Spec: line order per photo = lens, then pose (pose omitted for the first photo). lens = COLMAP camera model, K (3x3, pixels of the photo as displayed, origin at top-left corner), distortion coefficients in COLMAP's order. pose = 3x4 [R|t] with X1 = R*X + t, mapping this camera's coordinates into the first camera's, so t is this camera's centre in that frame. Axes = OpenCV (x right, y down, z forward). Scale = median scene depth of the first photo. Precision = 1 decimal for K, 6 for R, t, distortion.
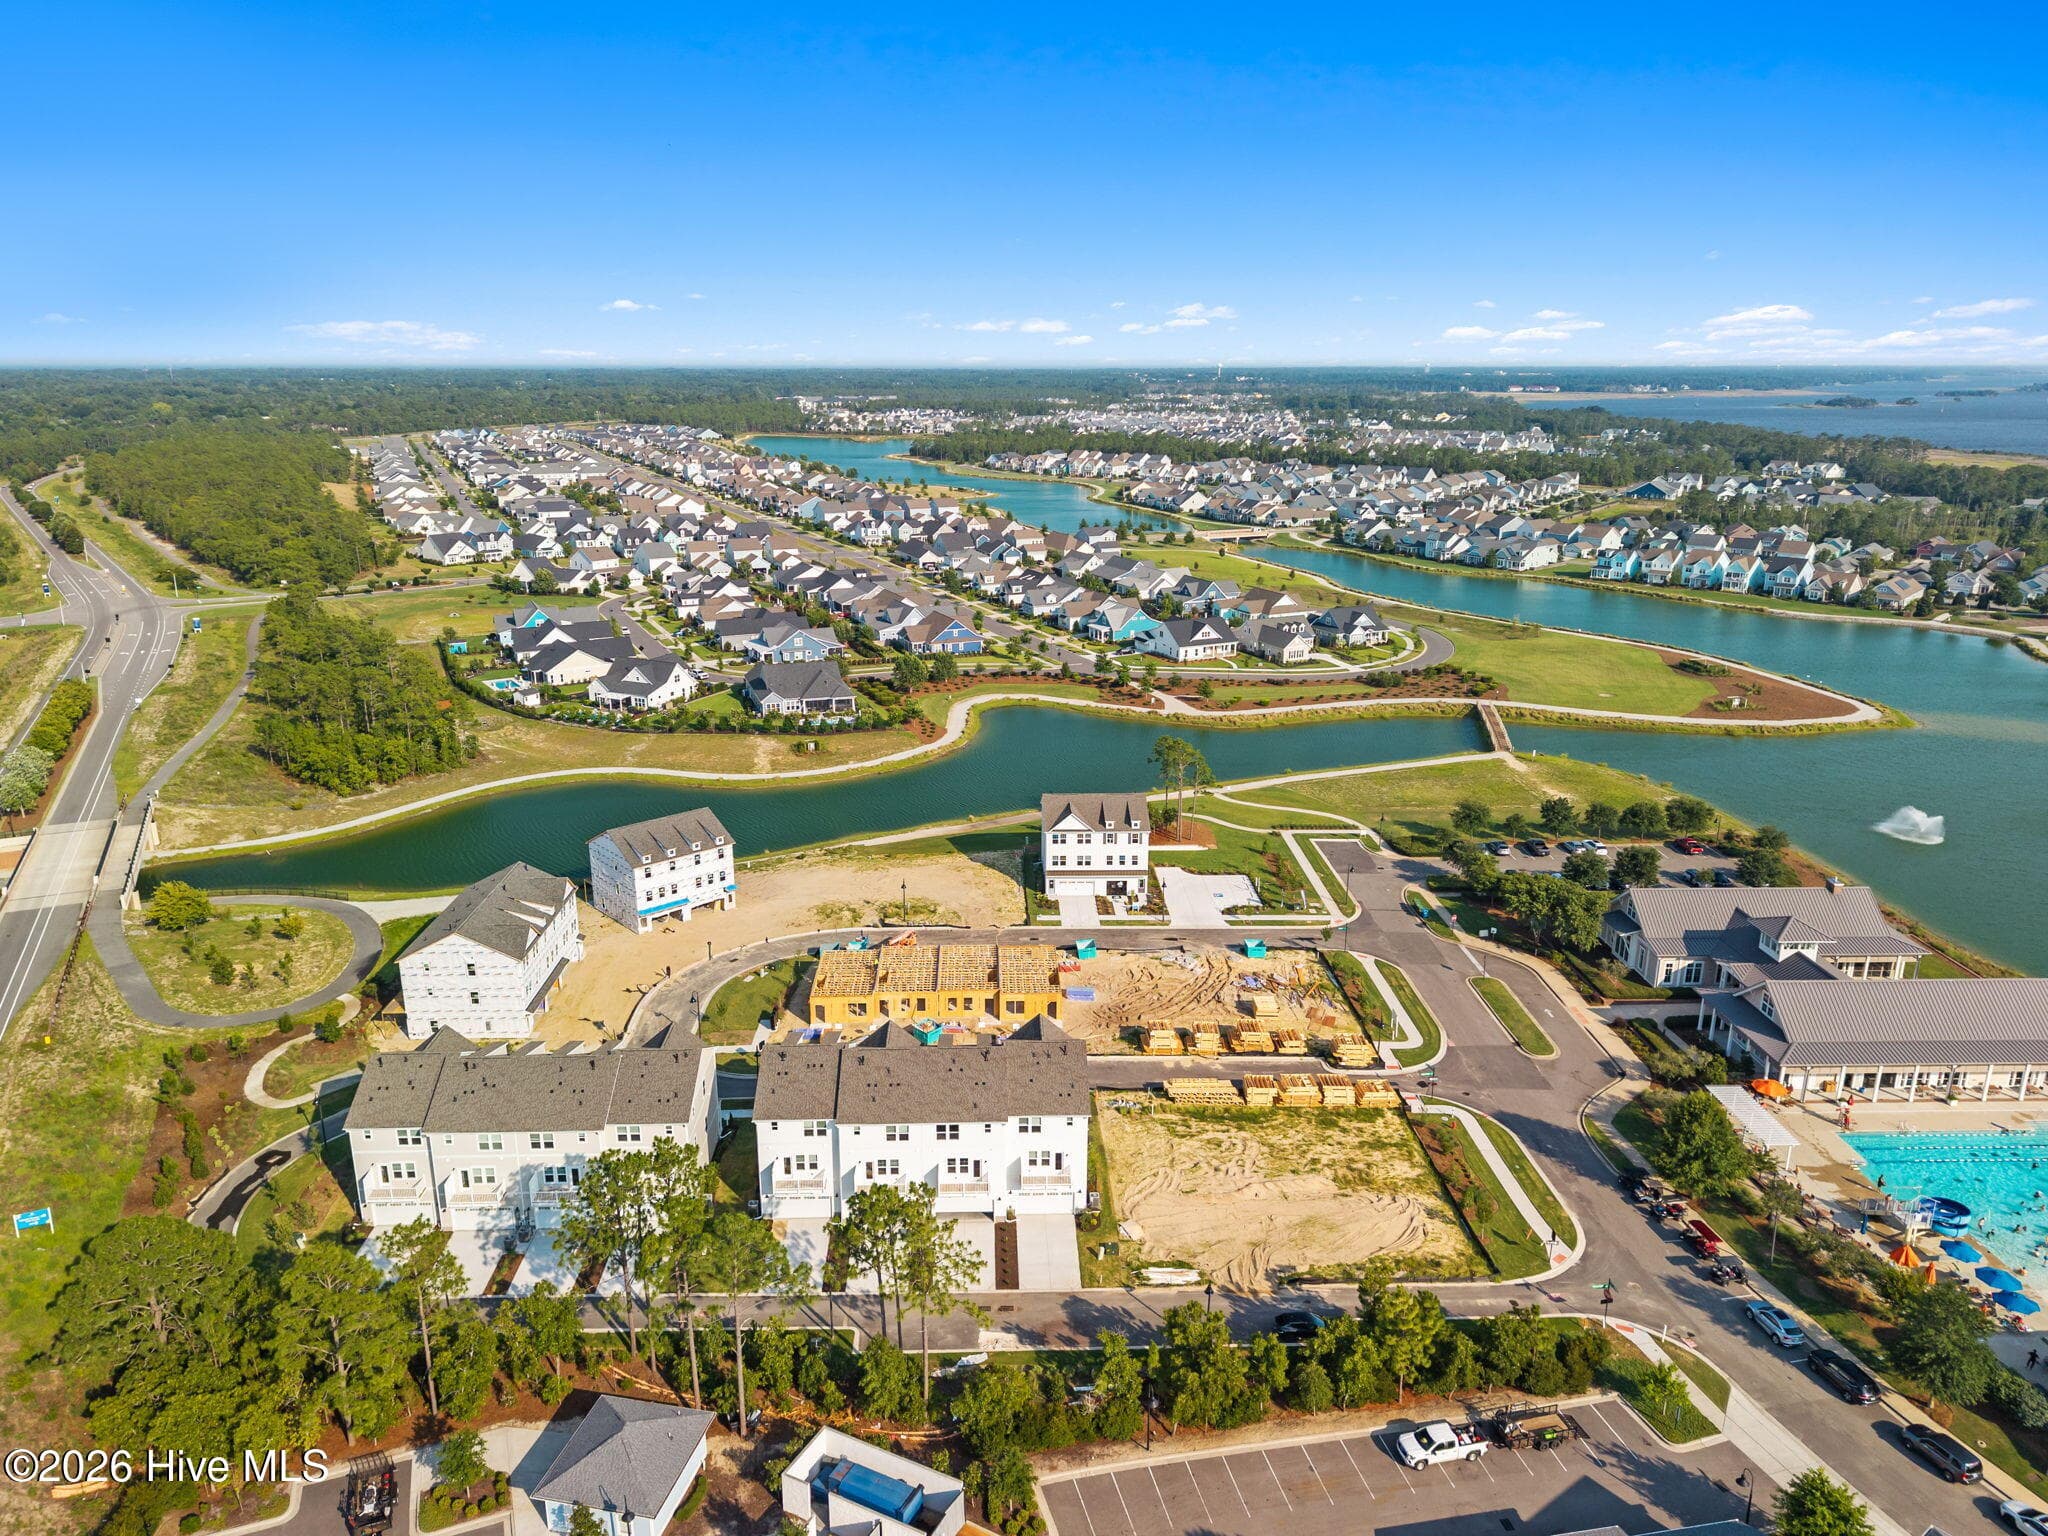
lens RADIAL K [[1367.4, 0, 1016.0], [0, 1367.4, 764.9], [0, 0, 1]] dist [0.101522, -0.184672]
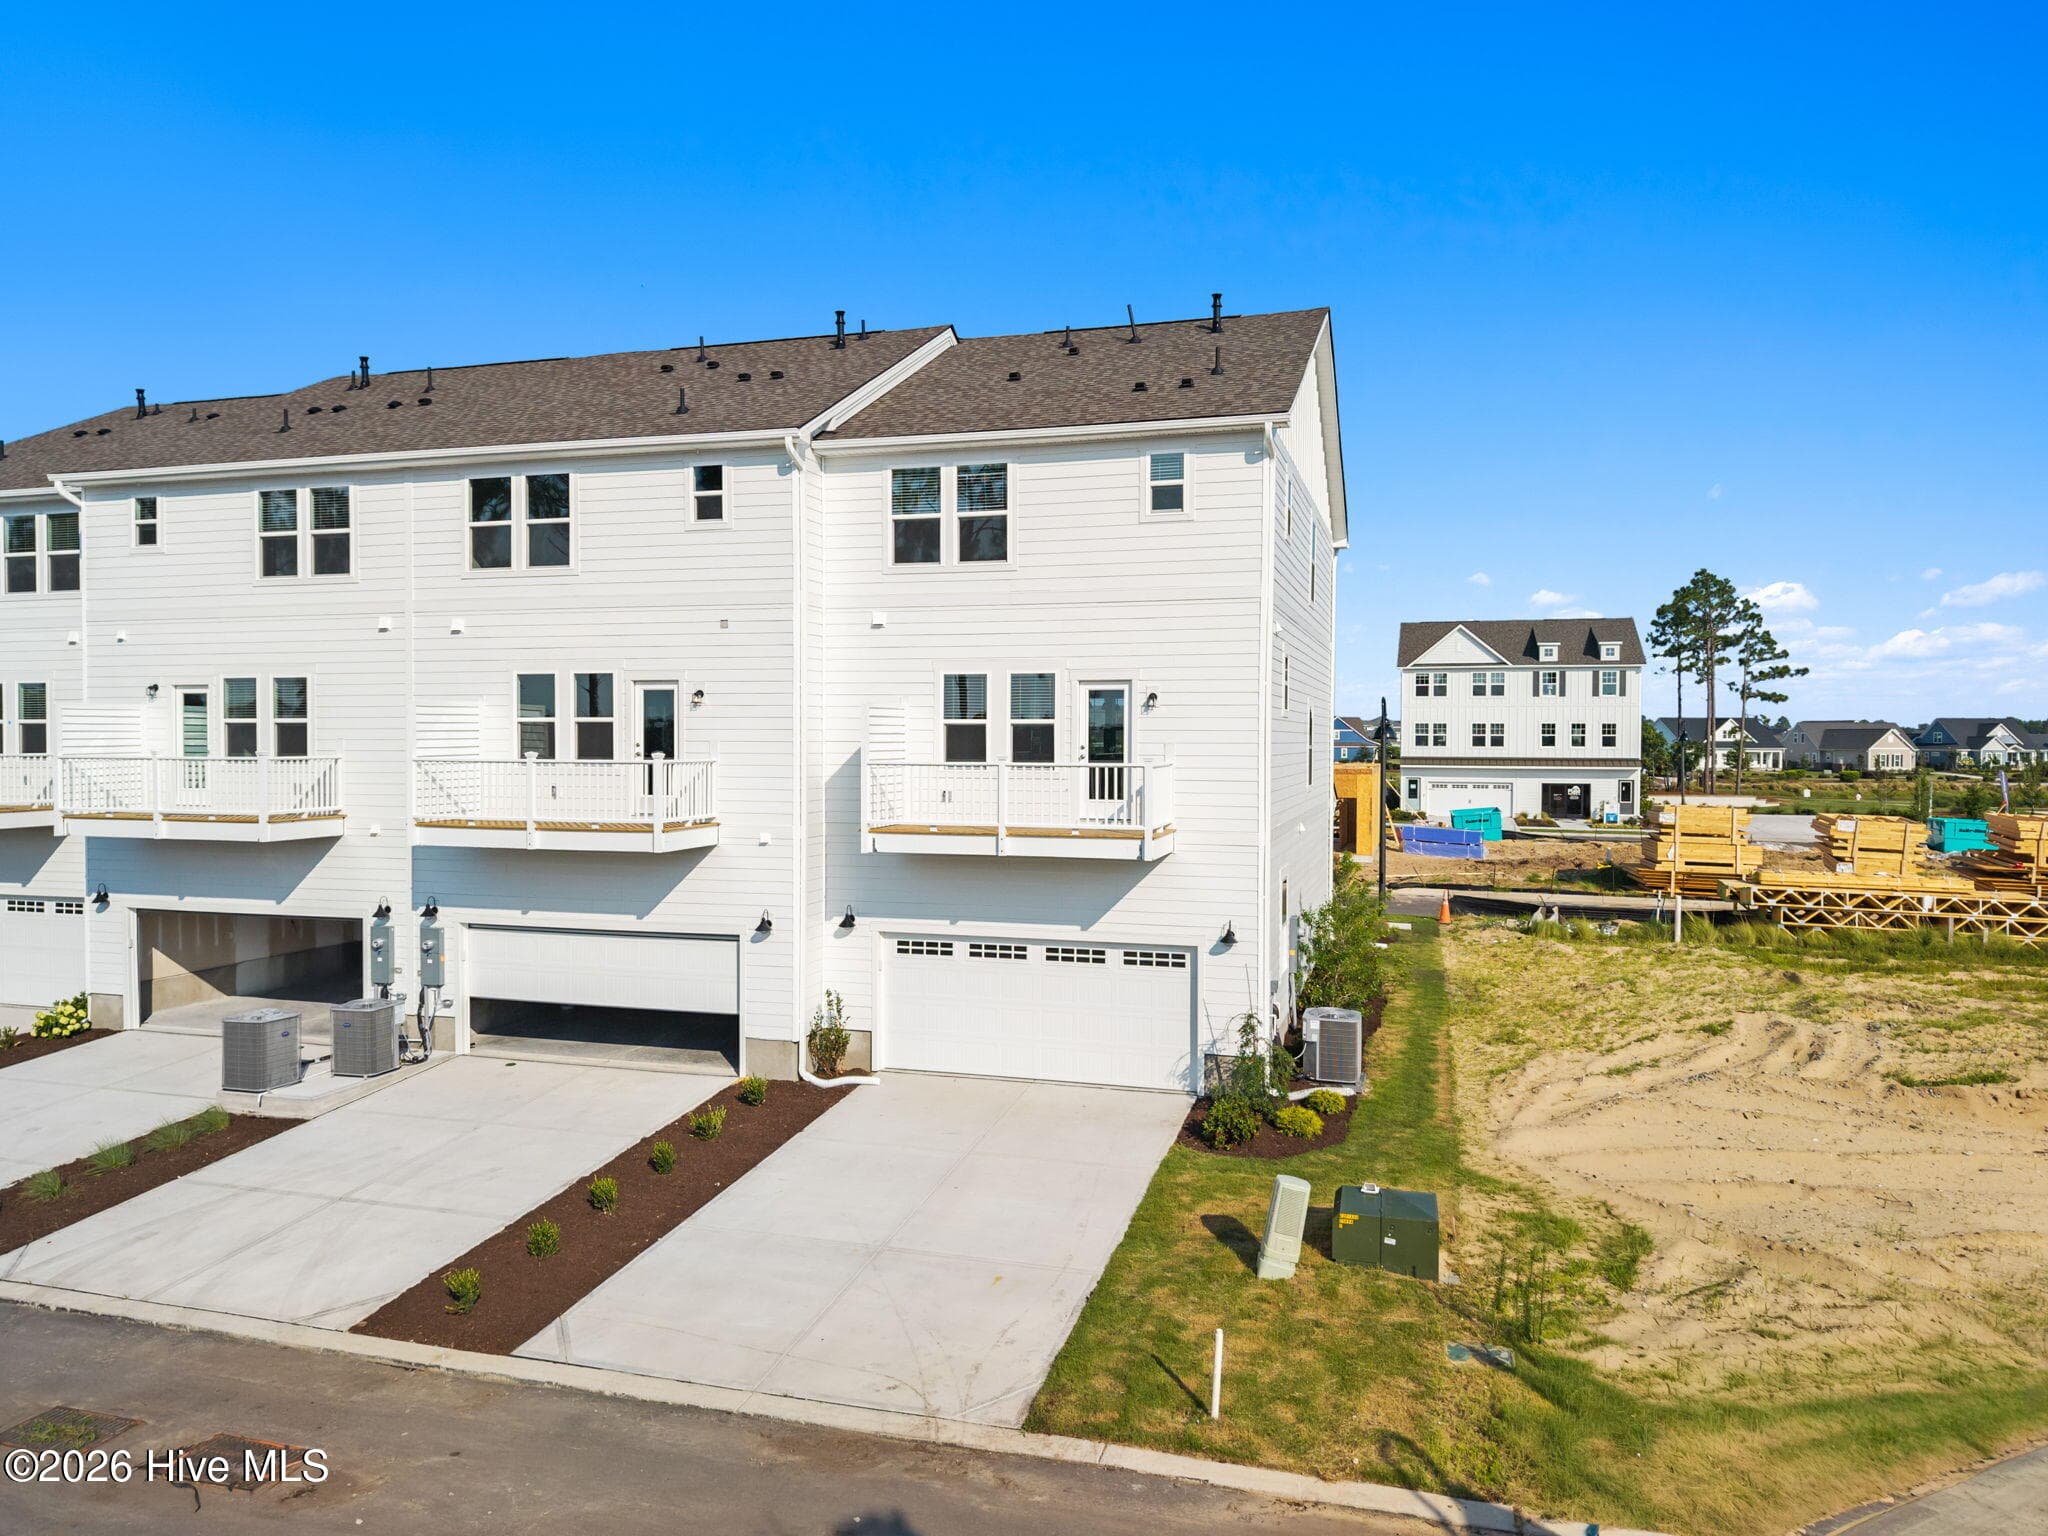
lens RADIAL K [[1413.4, 0, 1024.0], [0, 1413.4, 768.0], [0, 0, 1]] dist [0.022731, -0.005319]
pose [[0.951380, 0.009080, -0.307885, 0.048071], [-0.089384, 0.964691, -0.247752, 0.211538], [0.294764, 0.263226, 0.918600, 0.524341]]
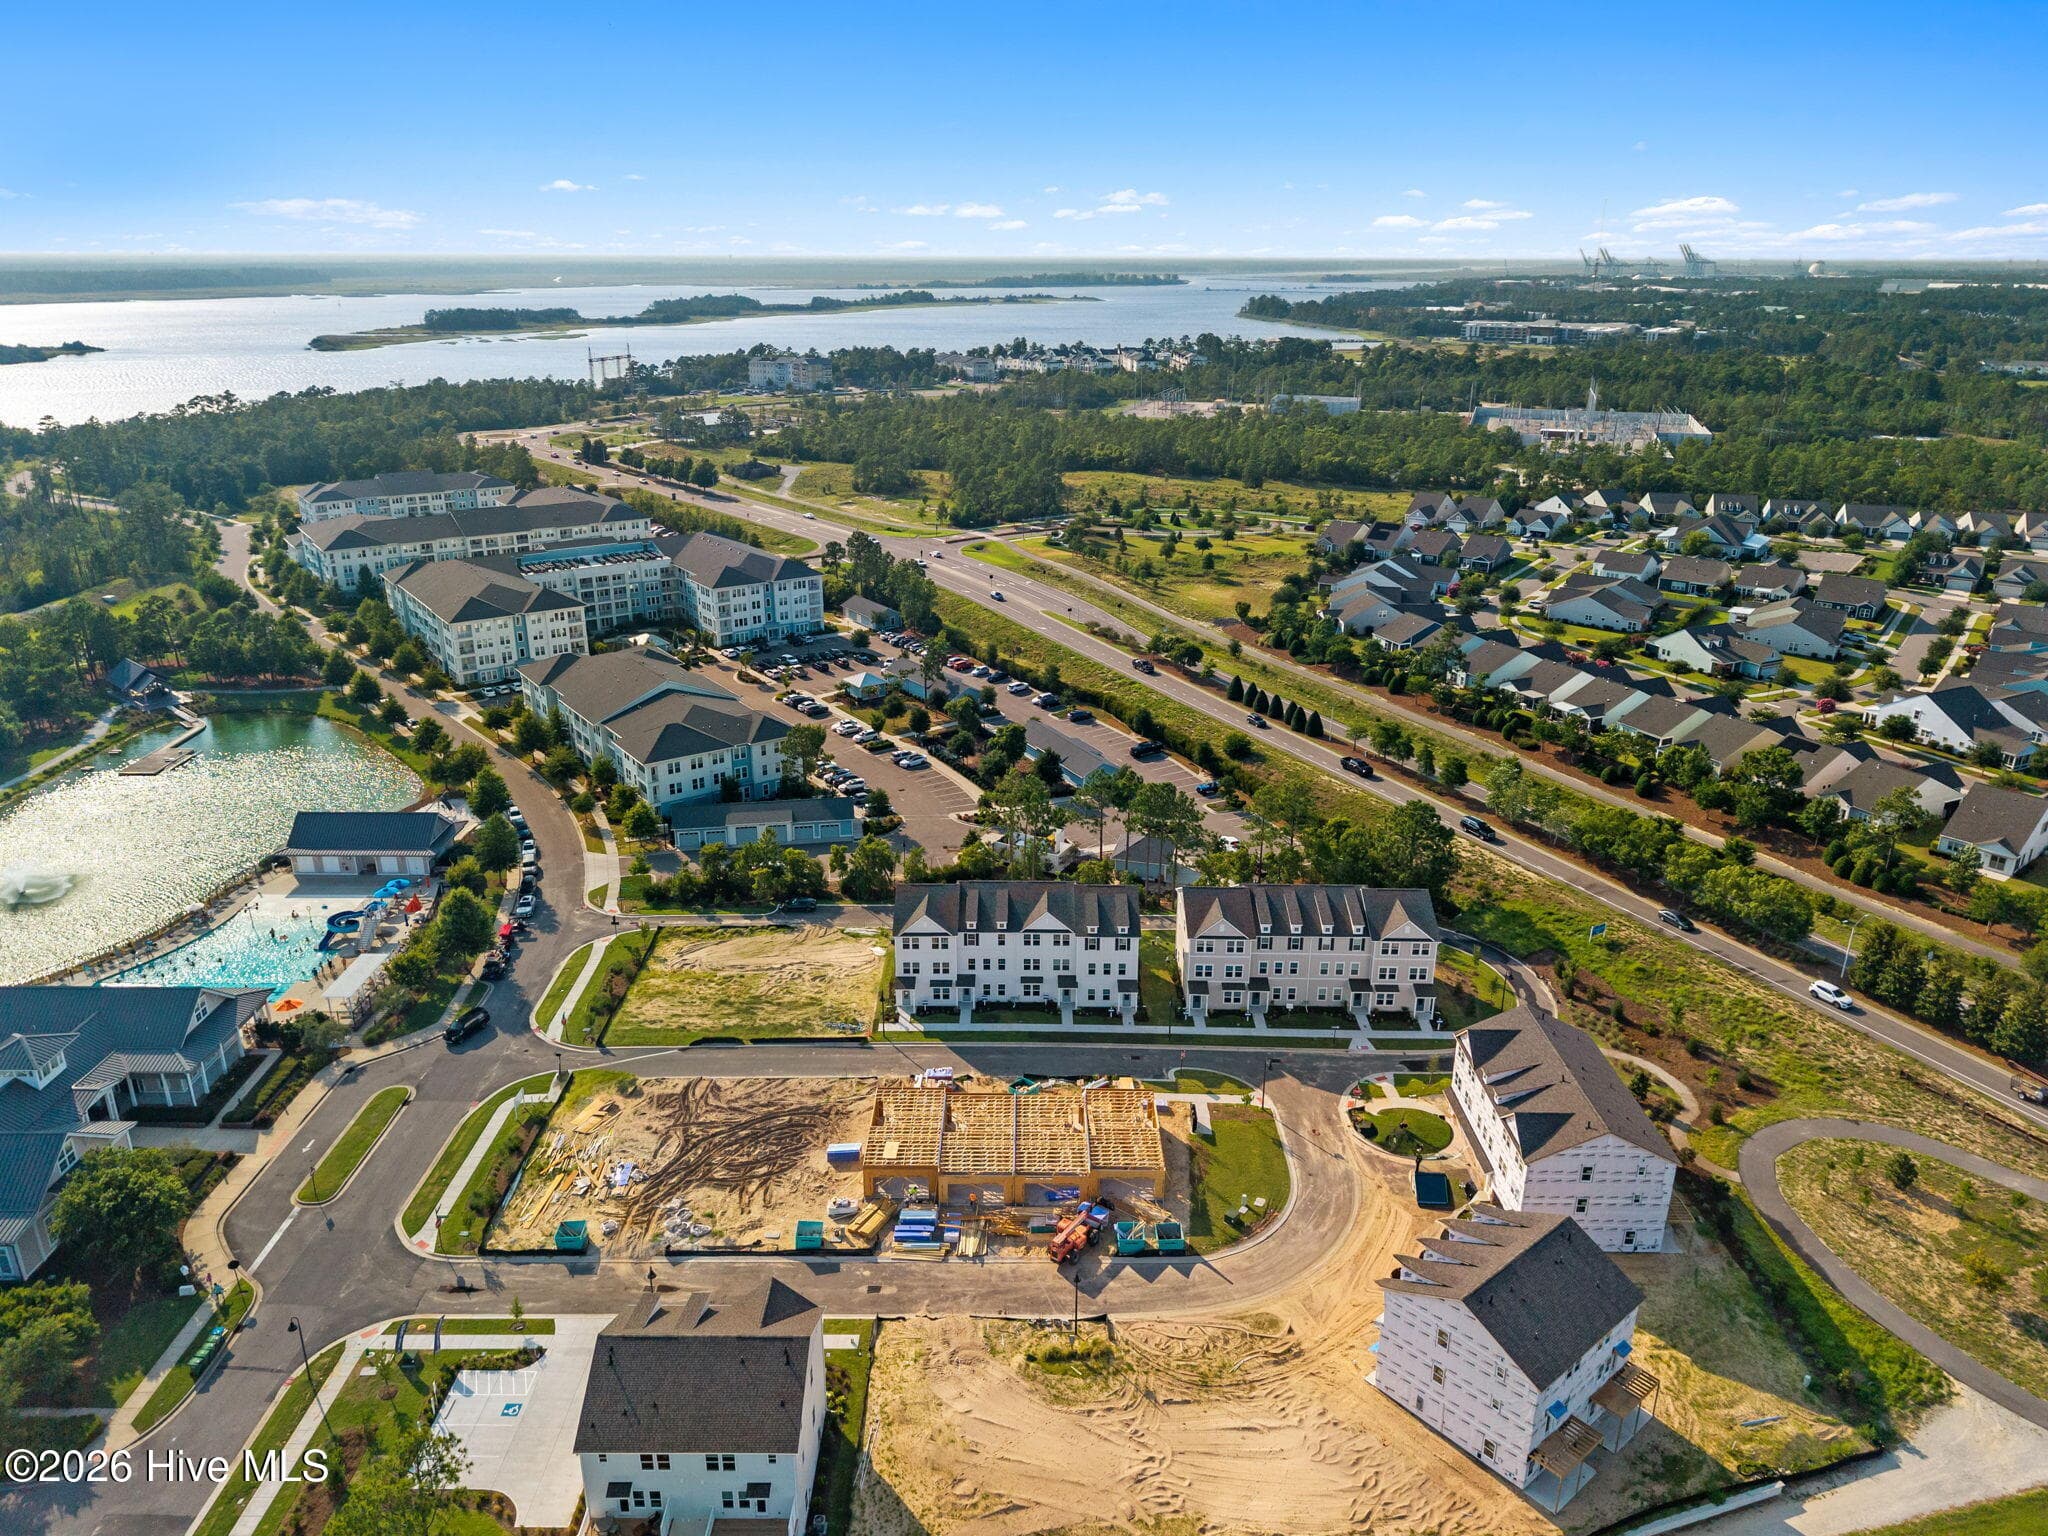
lens RADIAL K [[1395.6, 0, 1018.9], [0, 1395.6, 754.1], [0, 0, 1]] dist [0.100711, -0.197107]
pose [[-0.999683, -0.015250, 0.020019, -0.059673], [-0.000628, 0.810363, 0.585928, -0.450123], [-0.025158, 0.585730, -0.810116, 1.313056]]
